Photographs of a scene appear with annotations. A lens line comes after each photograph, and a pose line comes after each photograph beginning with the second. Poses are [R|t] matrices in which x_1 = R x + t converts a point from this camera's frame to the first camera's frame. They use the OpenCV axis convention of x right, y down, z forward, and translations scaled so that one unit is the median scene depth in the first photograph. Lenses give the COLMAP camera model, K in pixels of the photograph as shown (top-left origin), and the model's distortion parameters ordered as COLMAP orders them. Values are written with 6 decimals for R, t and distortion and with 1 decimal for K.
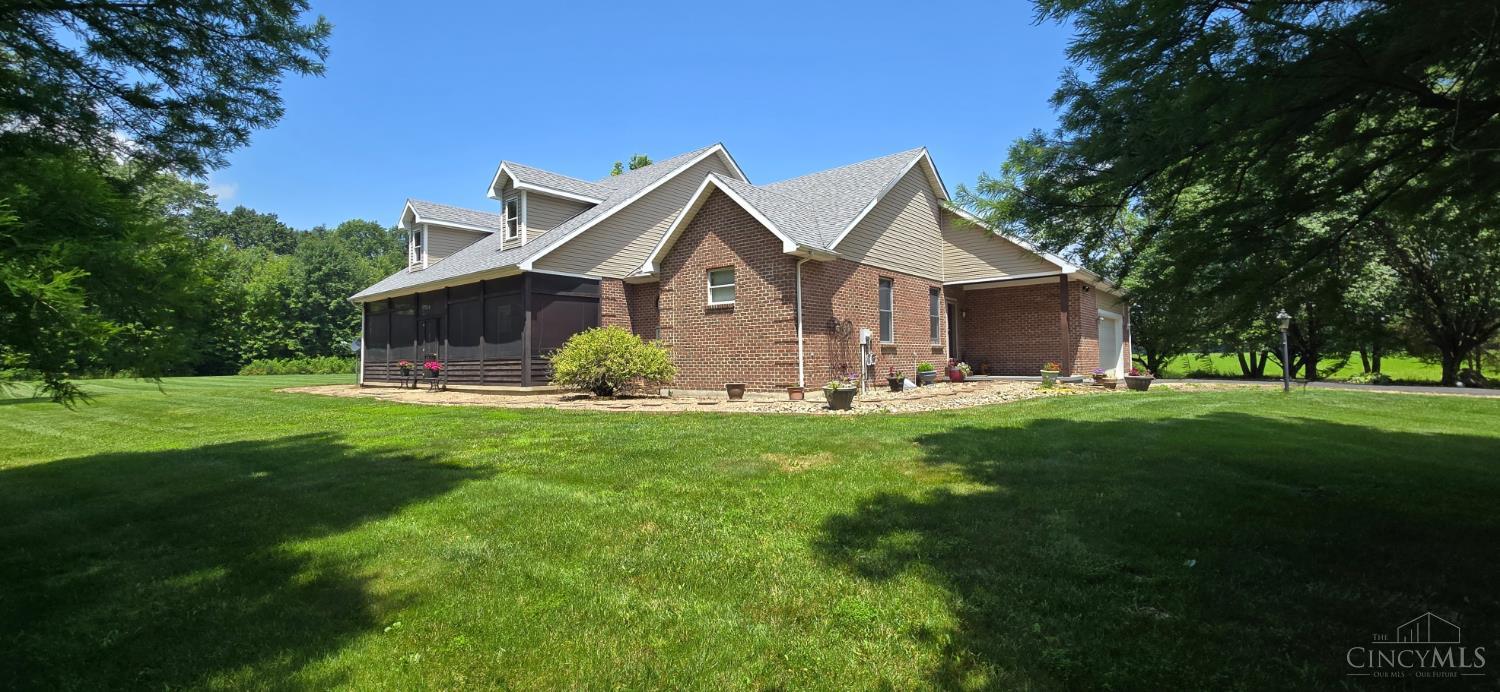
lens RADIAL K [[612.8, 0, 749.2], [0, 612.8, 340.3], [0, 0, 1]] dist [0.002192, 0.000037]
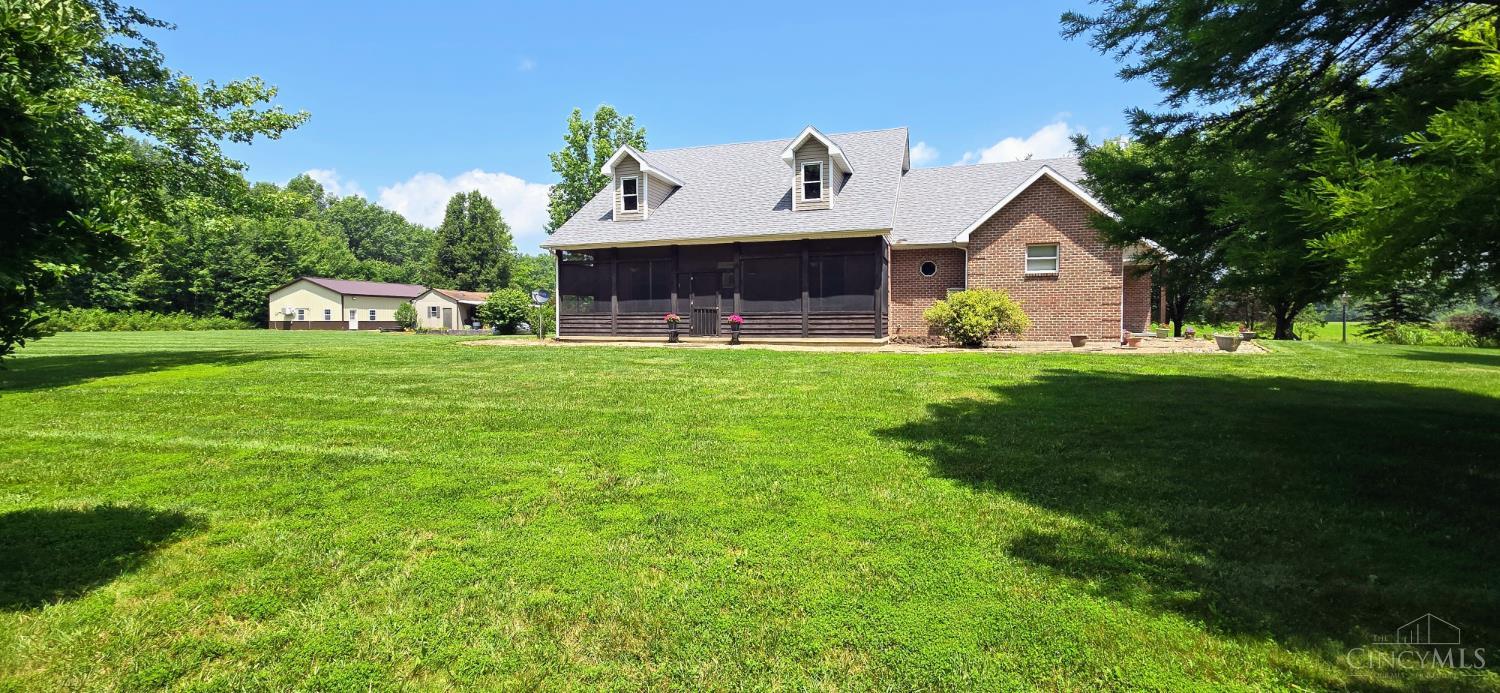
lens RADIAL K [[612.8, 0, 744.3], [0, 612.8, 354.2], [0, 0, 1]] dist [0.002192, 0.000037]
pose [[0.933297, -0.004476, 0.359077, -0.716734], [-0.024636, 0.996768, 0.076457, 0.017642], [-0.358259, -0.080203, 0.930171, 0.025885]]
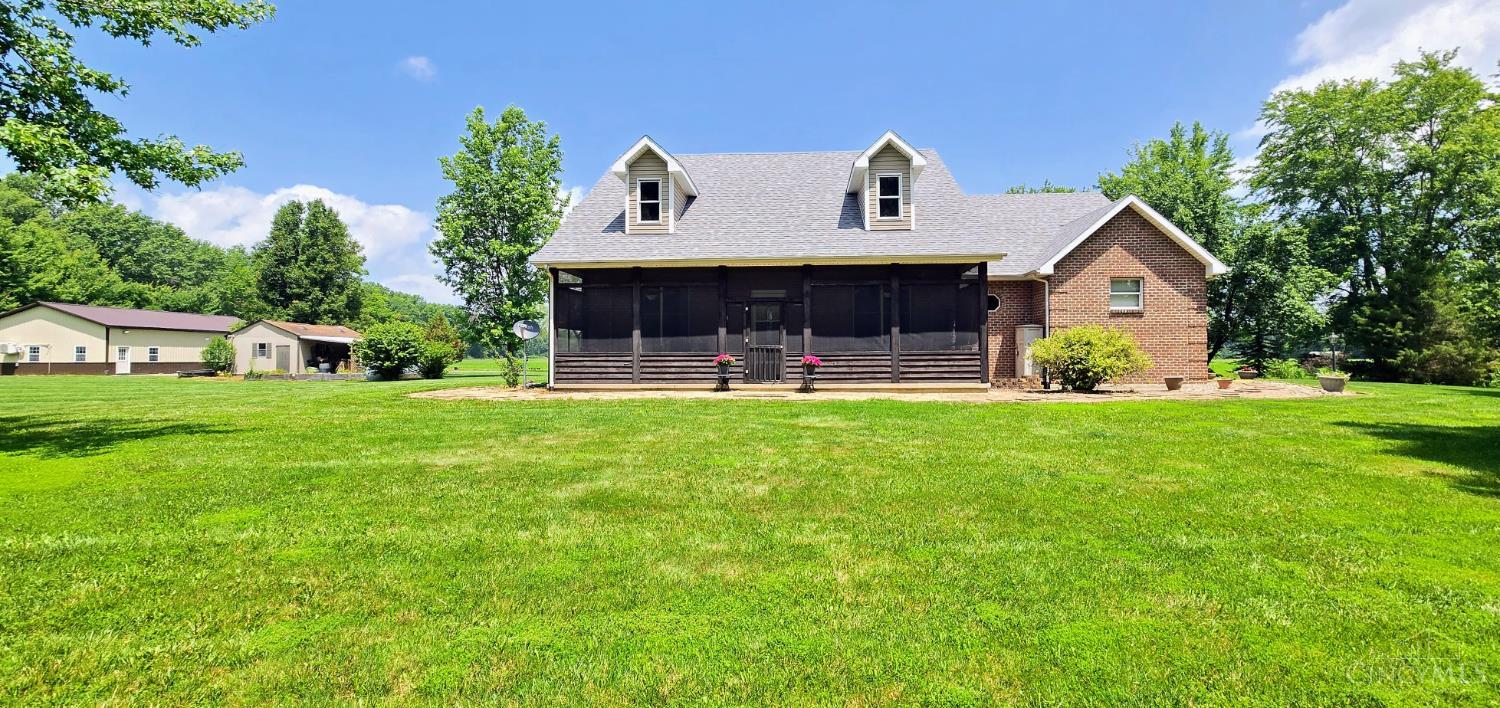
lens RADIAL K [[630.9, 0, 763.0], [0, 630.9, 355.6], [0, 0, 1]] dist [0.000869, 0.000622]
pose [[0.812357, 0.016226, 0.582934, -0.869372], [-0.026766, 0.999597, 0.009476, 0.023656], [-0.582546, -0.023301, 0.812464, 0.291080]]
